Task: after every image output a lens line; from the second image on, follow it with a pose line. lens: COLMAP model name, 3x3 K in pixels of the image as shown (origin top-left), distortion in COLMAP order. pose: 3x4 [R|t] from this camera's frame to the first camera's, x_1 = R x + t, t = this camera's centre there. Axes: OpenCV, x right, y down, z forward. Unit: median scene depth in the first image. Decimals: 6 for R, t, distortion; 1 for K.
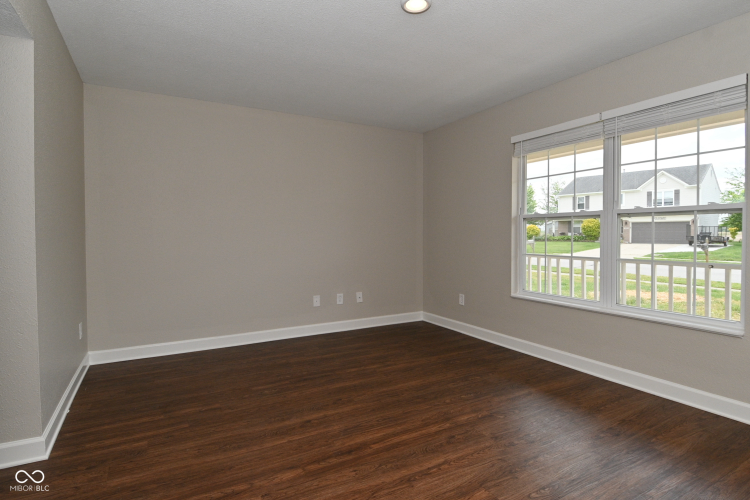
lens RADIAL K [[397.6, 0, 373.8], [0, 397.6, 246.8], [0, 0, 1]] dist [0.005496, -0.018689]
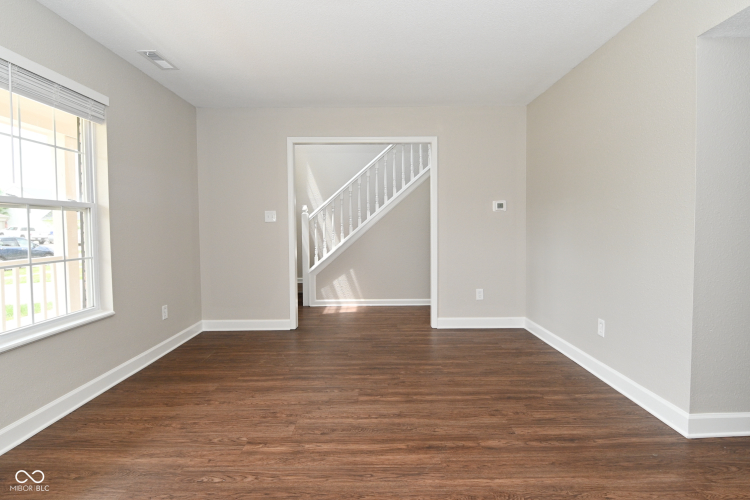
lens RADIAL K [[397.6, 0, 375.4], [0, 397.6, 242.5], [0, 0, 1]] dist [0.005496, -0.018689]
pose [[-0.877165, -0.008297, 0.480117, -0.386094], [0.026601, 0.997476, 0.065838, -0.056332], [-0.479451, 0.070522, -0.874731, 1.773946]]
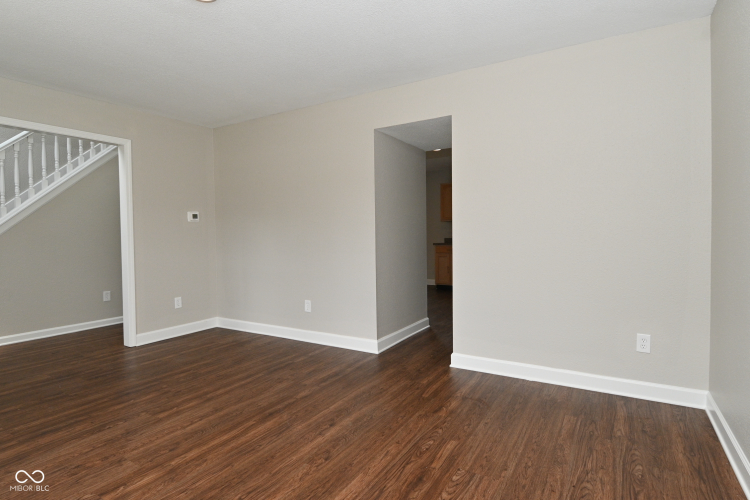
lens RADIAL K [[397.6, 0, 382.4], [0, 397.6, 244.6], [0, 0, 1]] dist [0.005496, -0.018689]
pose [[-0.861976, 0.030485, -0.506032, 0.229915], [-0.000576, 0.998131, 0.061112, -0.070994], [0.506949, 0.052968, -0.860347, 2.054824]]
